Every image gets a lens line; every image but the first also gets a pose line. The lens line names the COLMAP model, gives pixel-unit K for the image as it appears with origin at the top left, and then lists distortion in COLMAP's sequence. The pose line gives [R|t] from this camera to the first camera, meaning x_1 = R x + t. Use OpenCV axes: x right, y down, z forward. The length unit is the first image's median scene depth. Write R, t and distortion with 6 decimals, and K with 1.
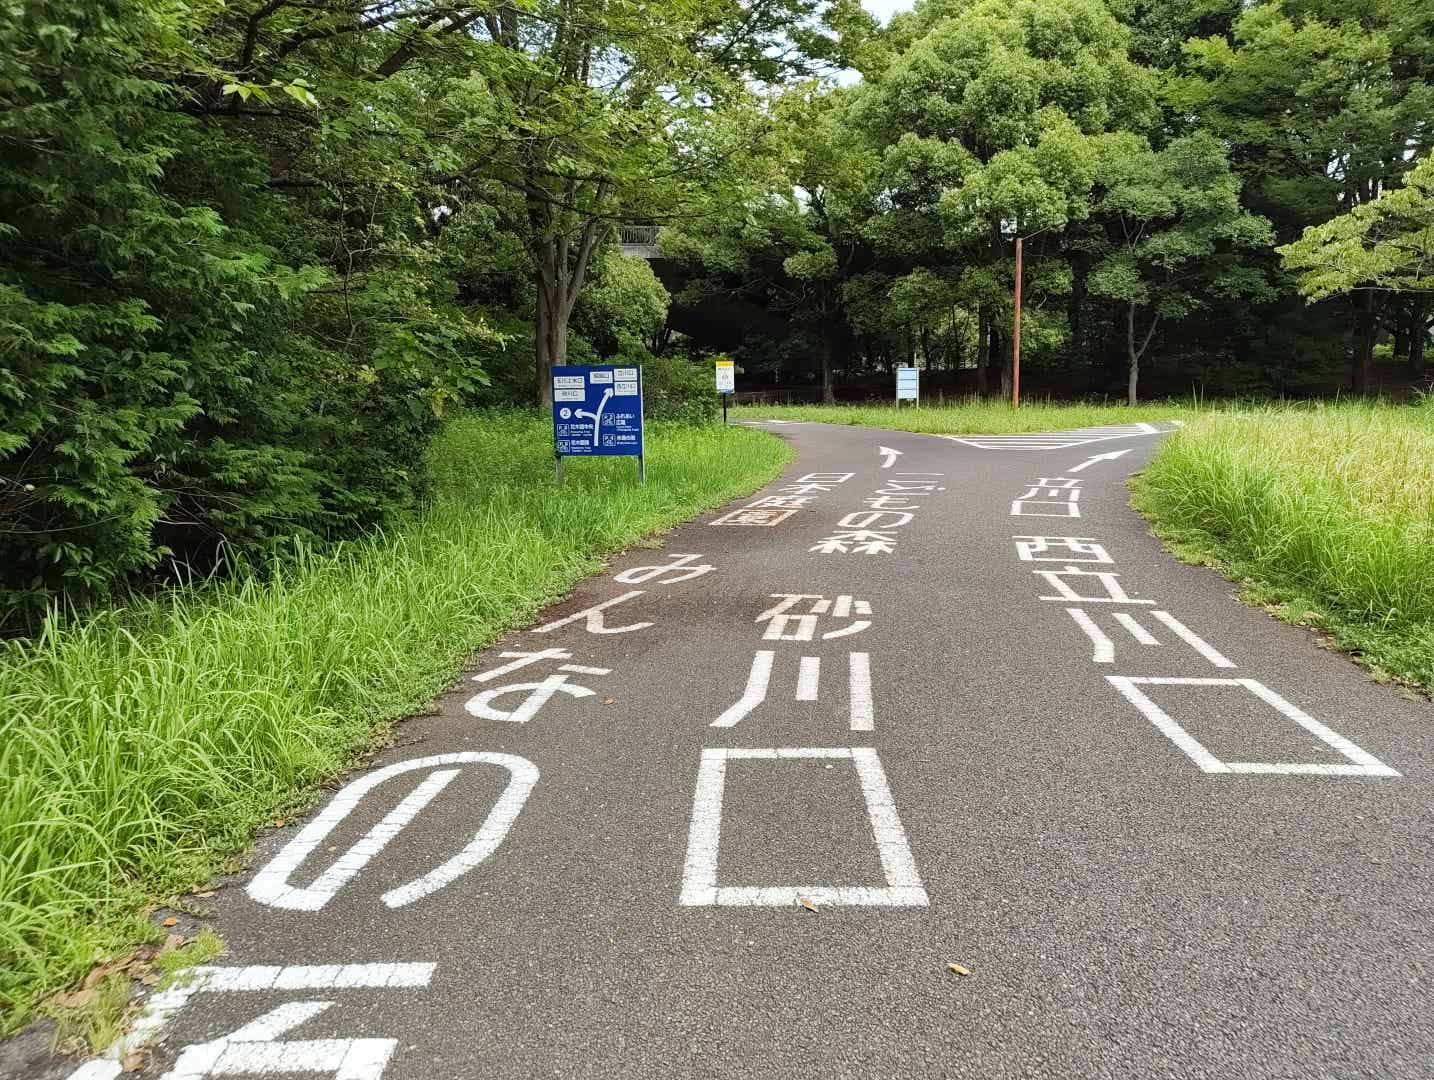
lens RADIAL K [[1016.4, 0, 708.9], [0, 1016.4, 541.8], [0, 0, 1]] dist [0.054797, -0.004041]
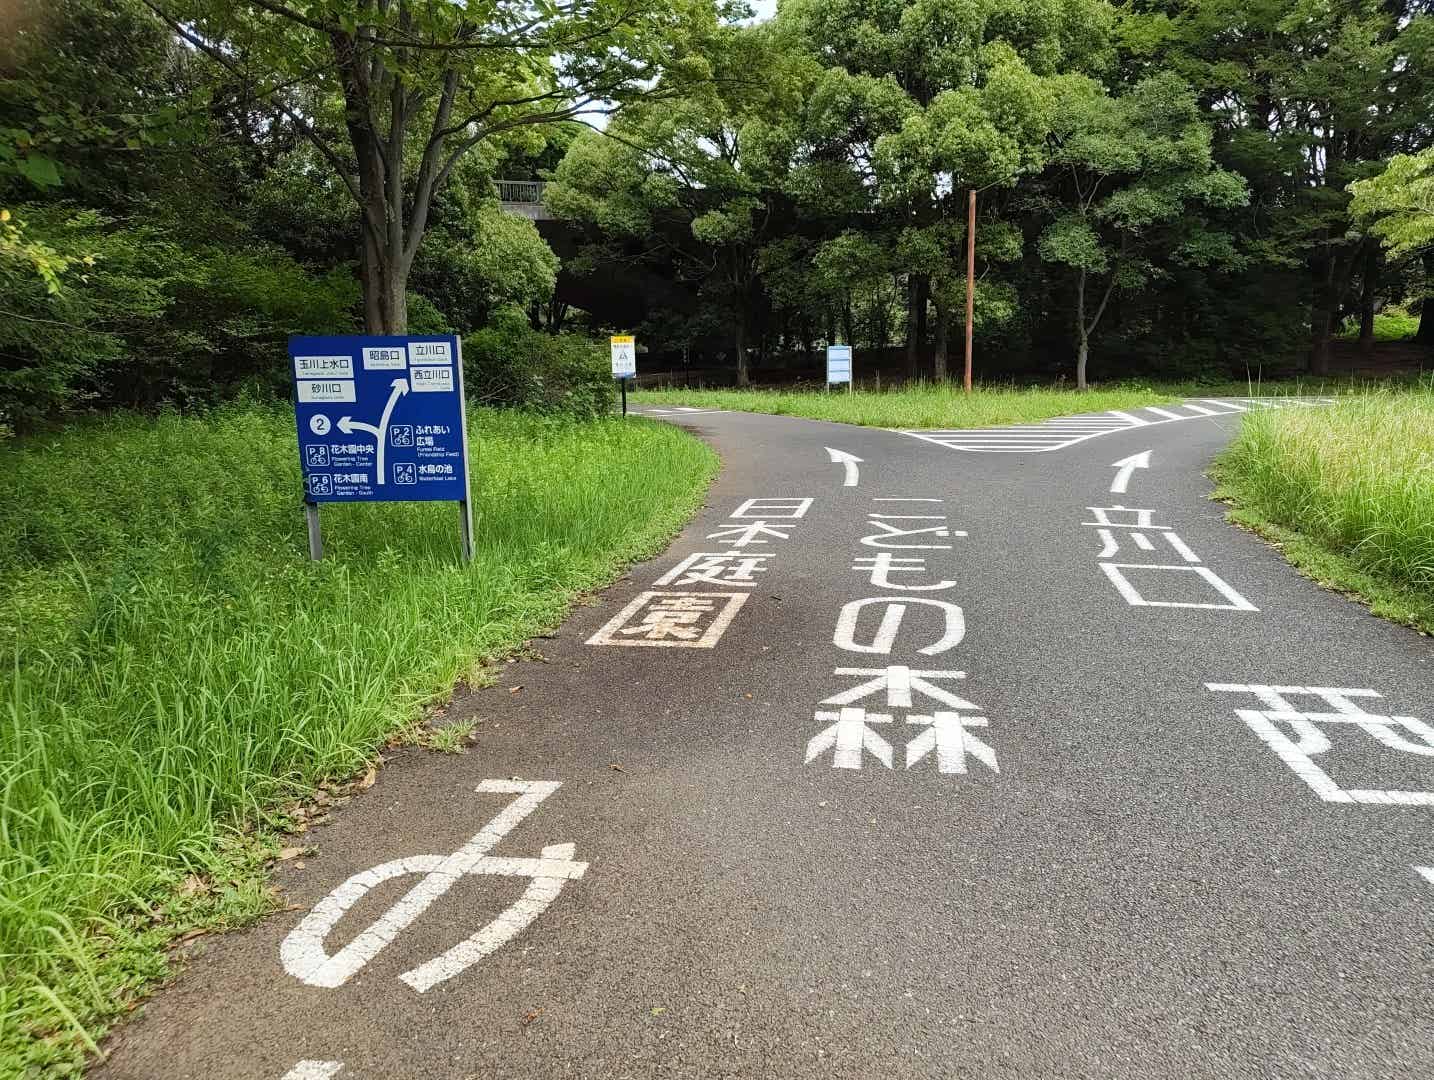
lens RADIAL K [[1016.4, 0, 708.9], [0, 1016.4, 541.8], [0, 0, 1]] dist [0.054797, -0.004041]
pose [[0.995667, -0.017693, 0.091290, 0.005233], [0.015887, 0.999664, 0.020470, -0.026335], [-0.091622, -0.018931, 0.995614, 0.160349]]
